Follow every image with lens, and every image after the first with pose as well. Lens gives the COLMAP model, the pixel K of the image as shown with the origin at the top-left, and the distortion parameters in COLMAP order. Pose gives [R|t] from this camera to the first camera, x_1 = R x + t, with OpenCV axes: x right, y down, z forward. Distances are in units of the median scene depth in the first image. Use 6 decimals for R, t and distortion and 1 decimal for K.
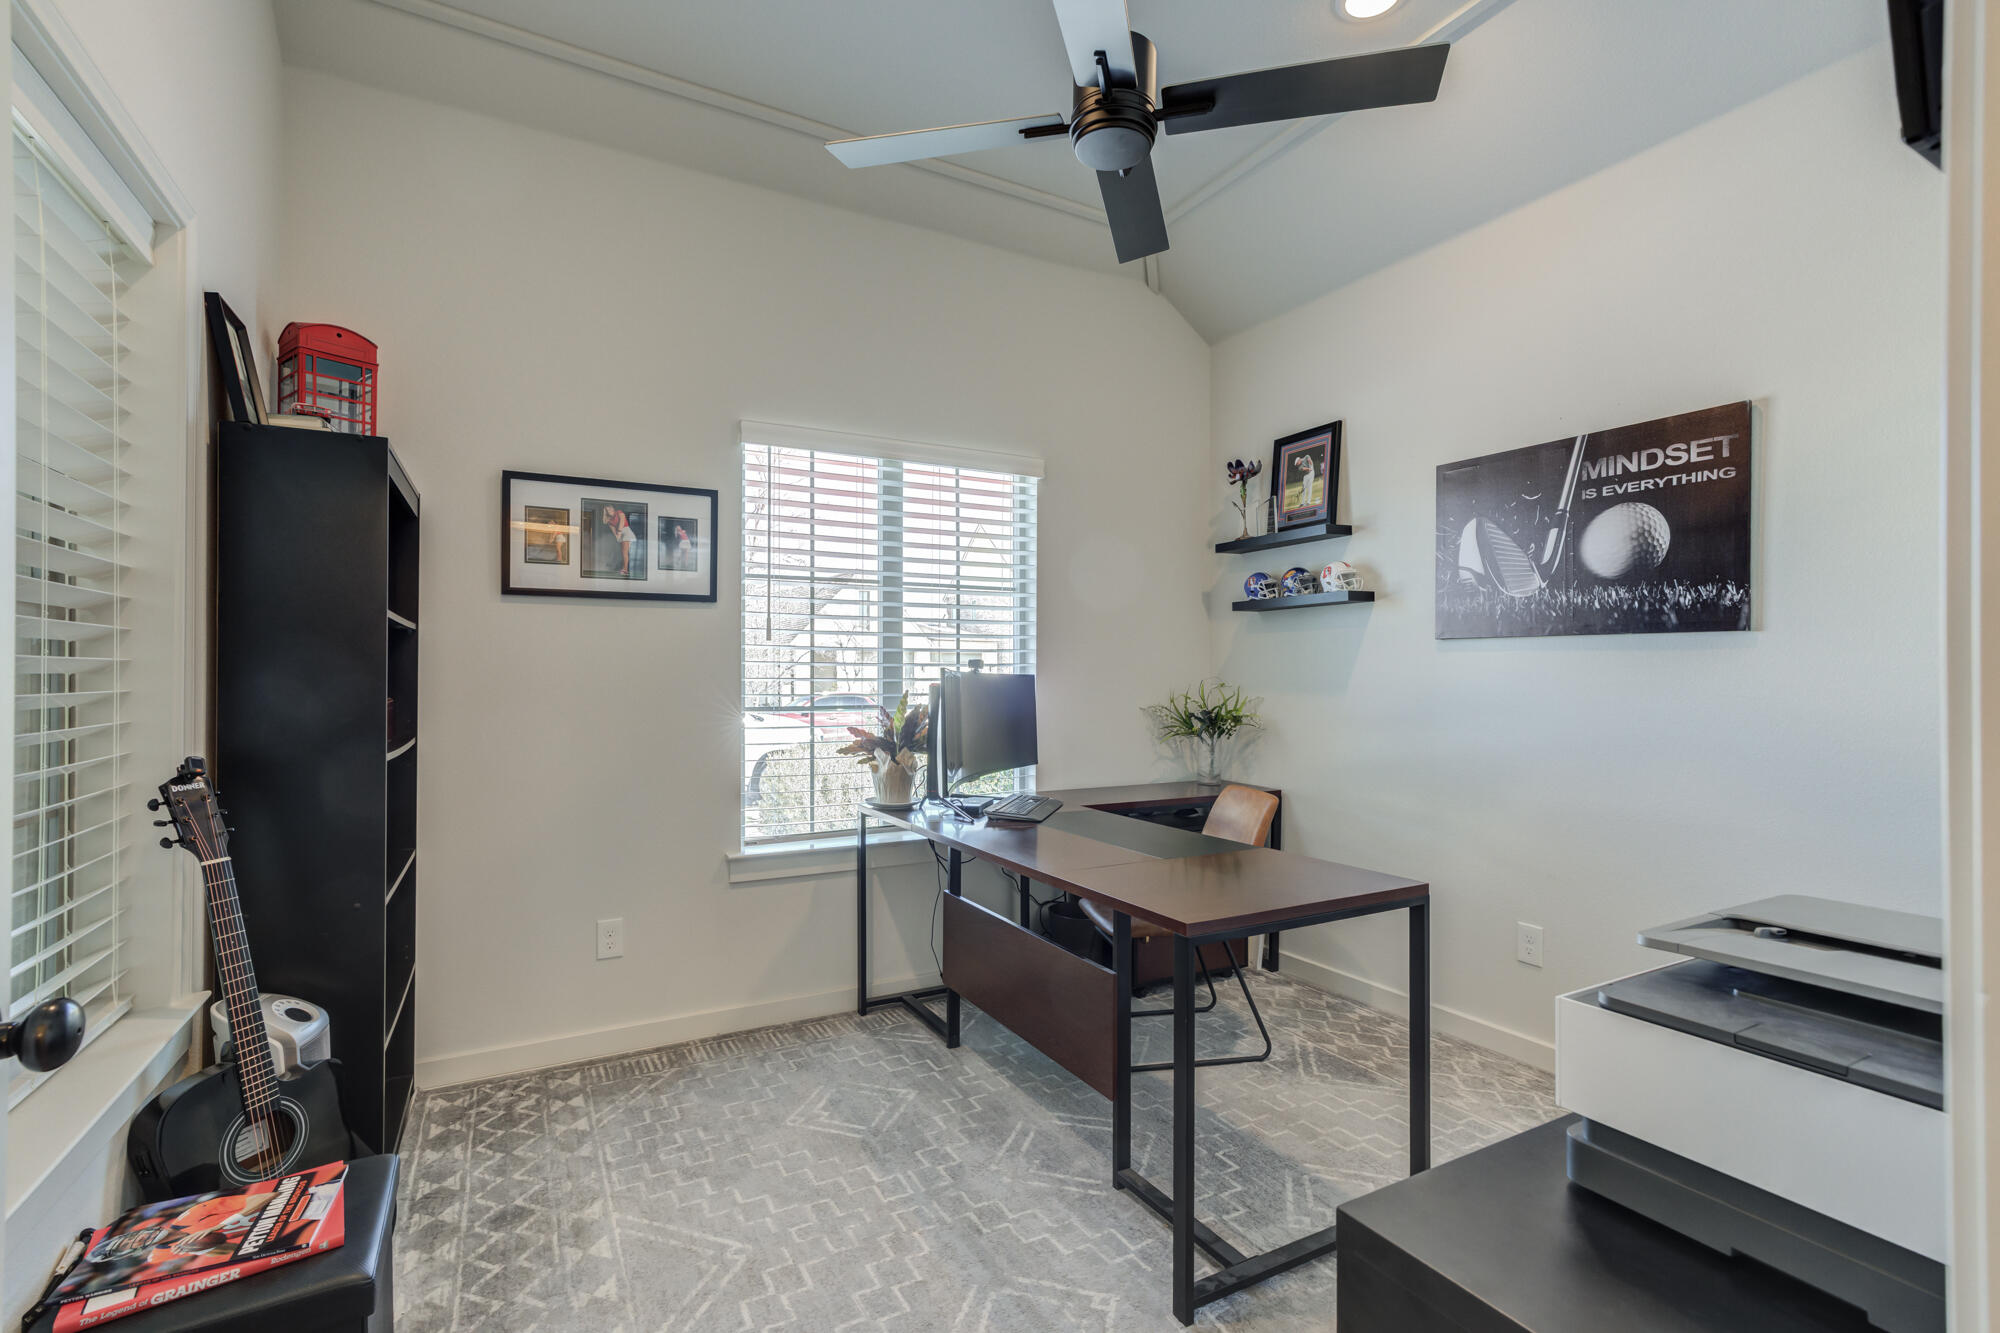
lens RADIAL K [[886.4, 0, 989.4], [0, 886.4, 673.0], [0, 0, 1]] dist [-0.017223, 0.011109]
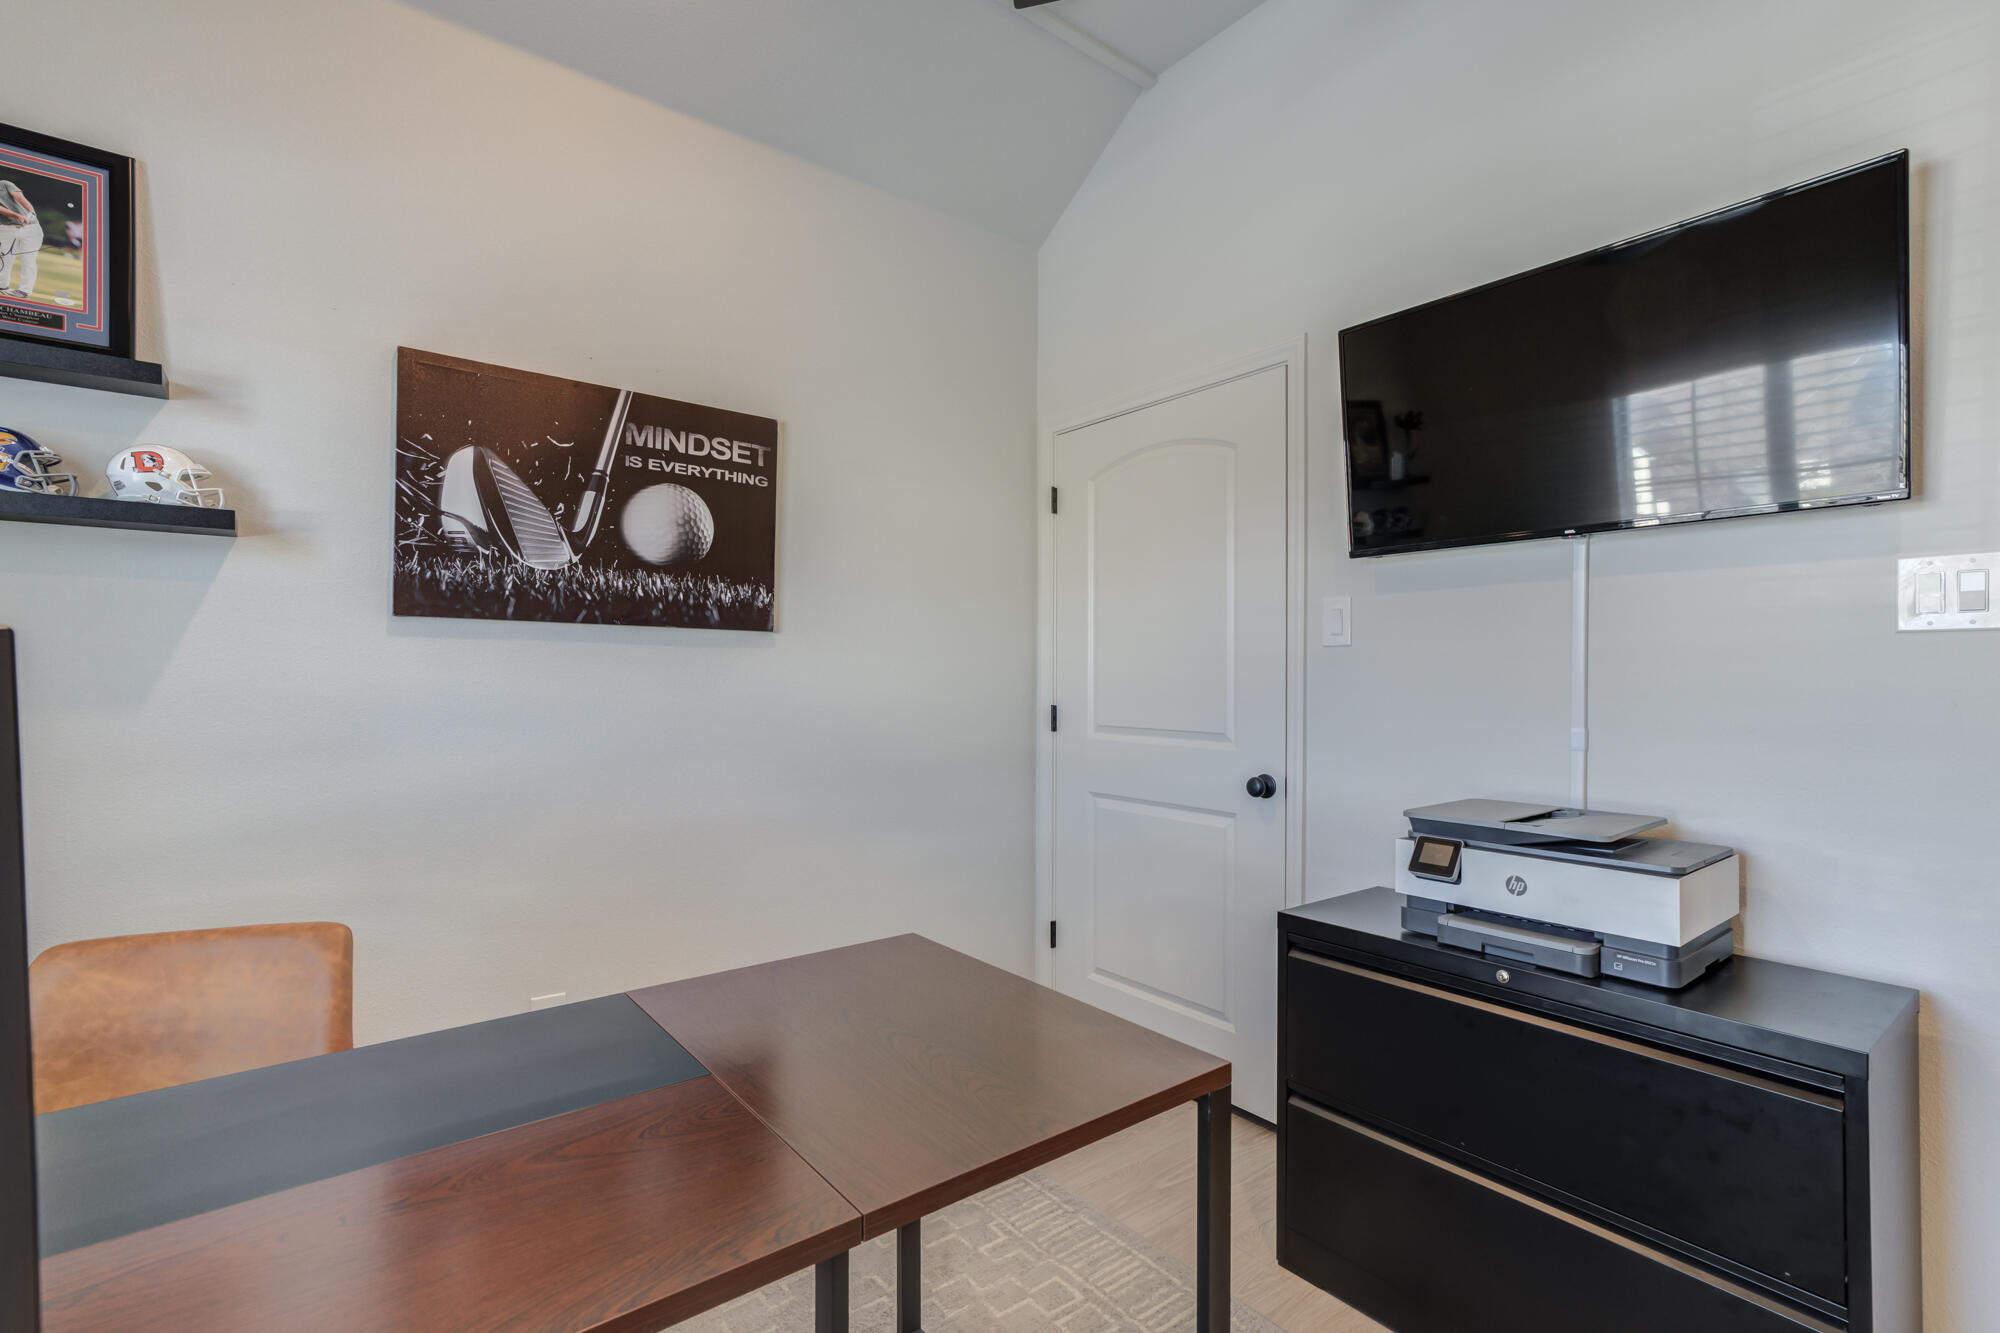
lens RADIAL K [[886.4, 0, 989.4], [0, 886.4, 673.0], [0, 0, 1]] dist [-0.017223, 0.011109]
pose [[-0.160565, 0.001779, 0.987024, -0.232561], [-0.002116, 0.999995, -0.002147, 0.003971], [-0.987023, -0.002433, -0.160561, 0.822623]]
